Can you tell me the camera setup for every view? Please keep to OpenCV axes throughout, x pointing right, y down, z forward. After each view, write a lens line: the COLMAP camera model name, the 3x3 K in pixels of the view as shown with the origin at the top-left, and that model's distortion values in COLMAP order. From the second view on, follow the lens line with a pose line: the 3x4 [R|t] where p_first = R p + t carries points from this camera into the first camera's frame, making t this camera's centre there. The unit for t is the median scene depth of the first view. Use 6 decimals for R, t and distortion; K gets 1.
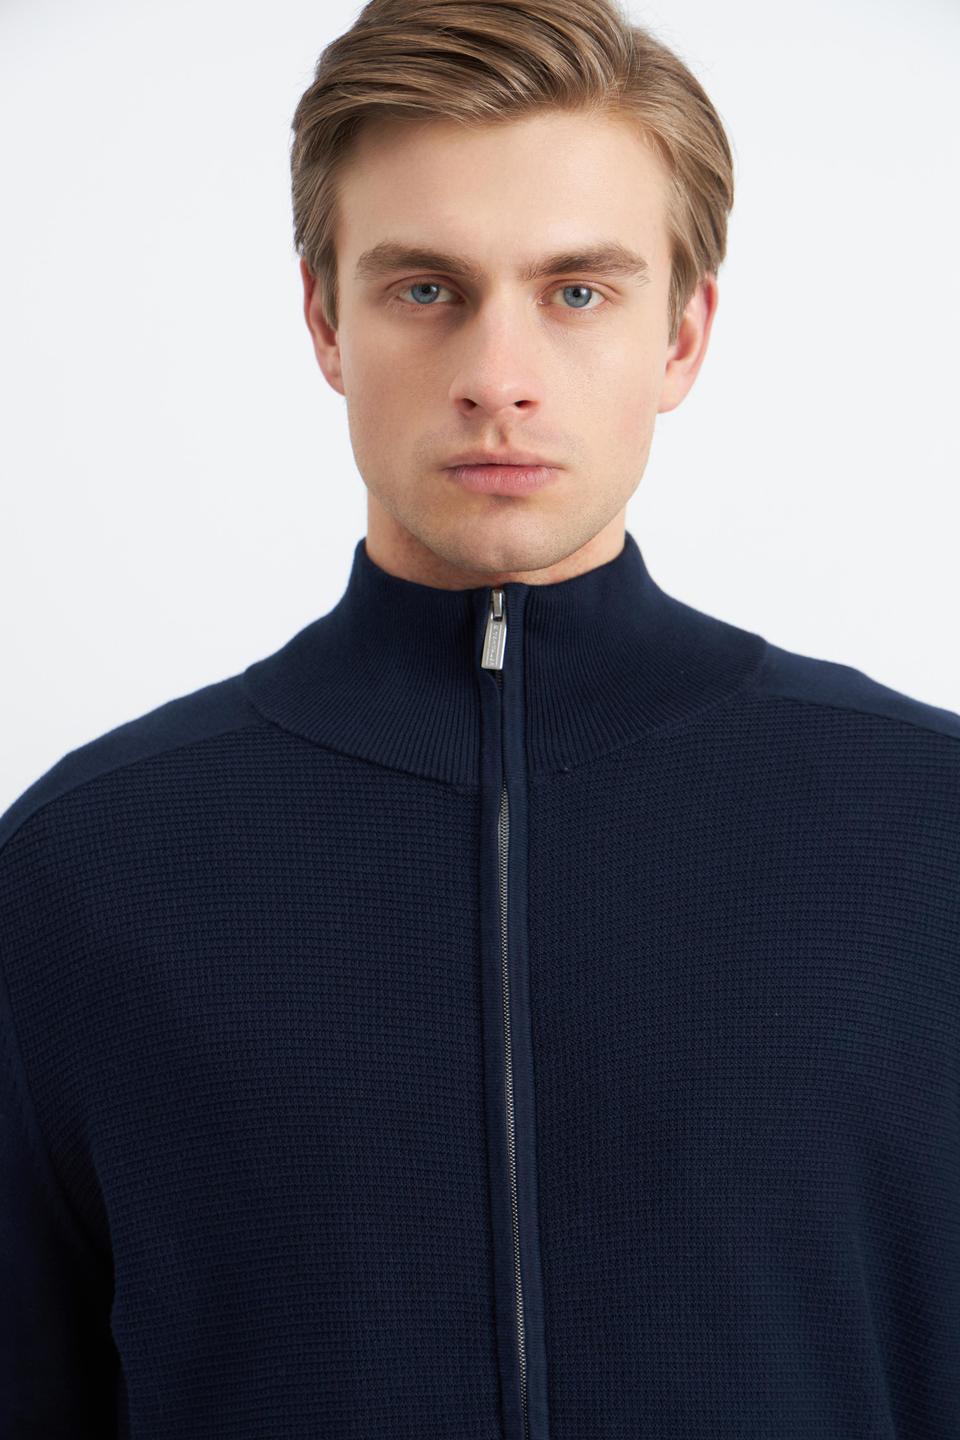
lens RADIAL K [[3765.3, 0, 478.7], [0, 3765.3, 722.6], [0, 0, 1]] dist [0.077270, 0.000000]
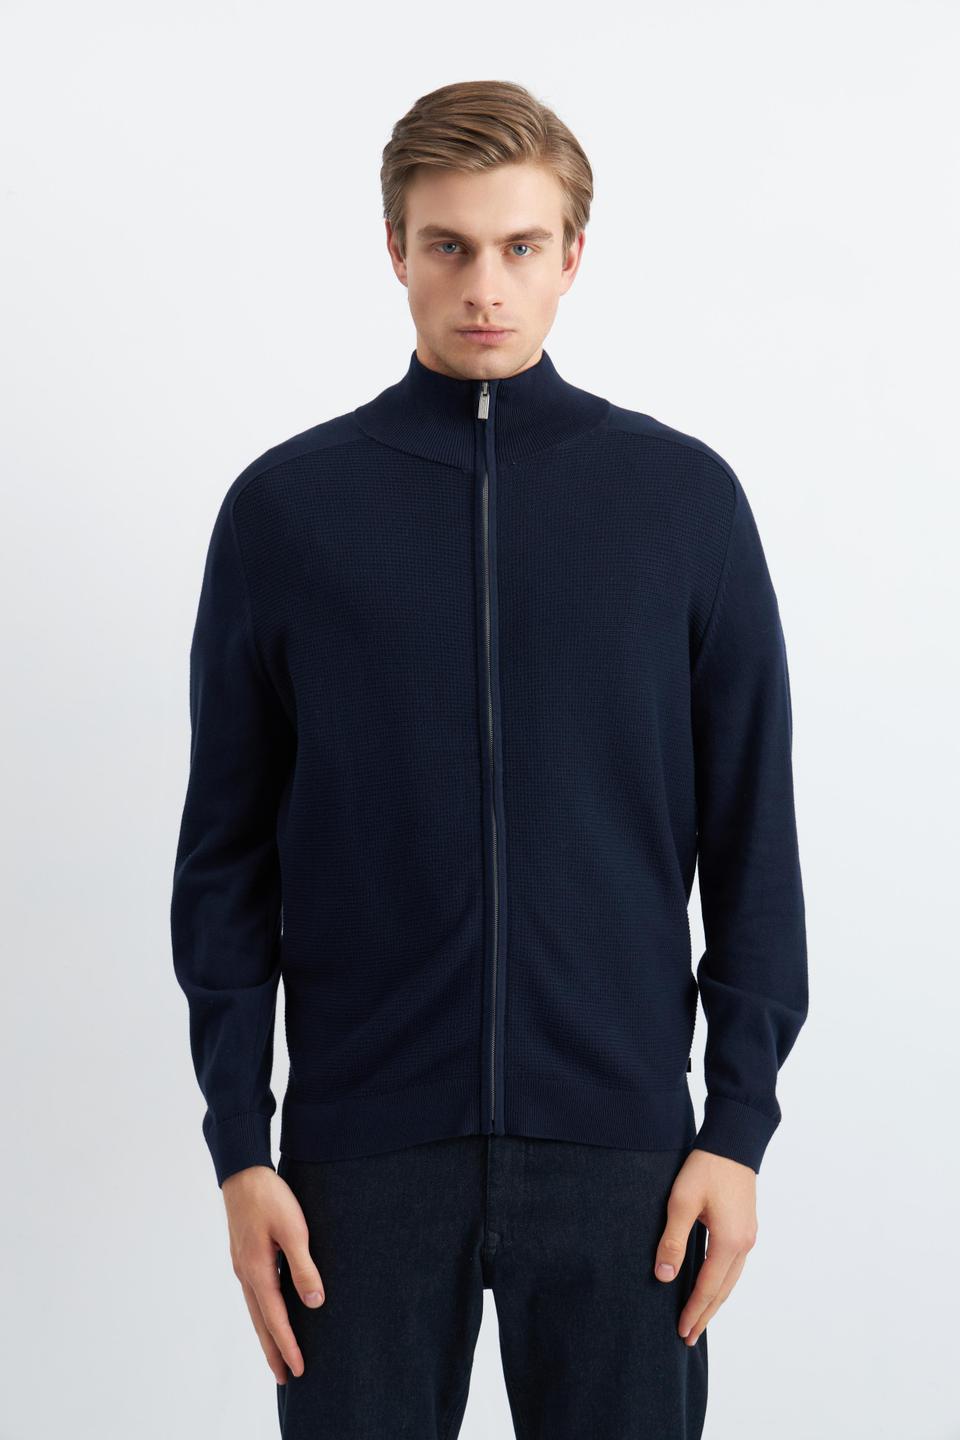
lens RADIAL K [[2712.5, 0, 479.5], [0, 2712.5, 721.3], [0, 0, 1]] dist [0.340368, 0.000000]
pose [[0.999491, -0.016170, 0.027485, -0.042805], [0.011134, 0.984616, 0.174379, -0.117271], [-0.029882, -0.173984, 0.984295, -0.557636]]
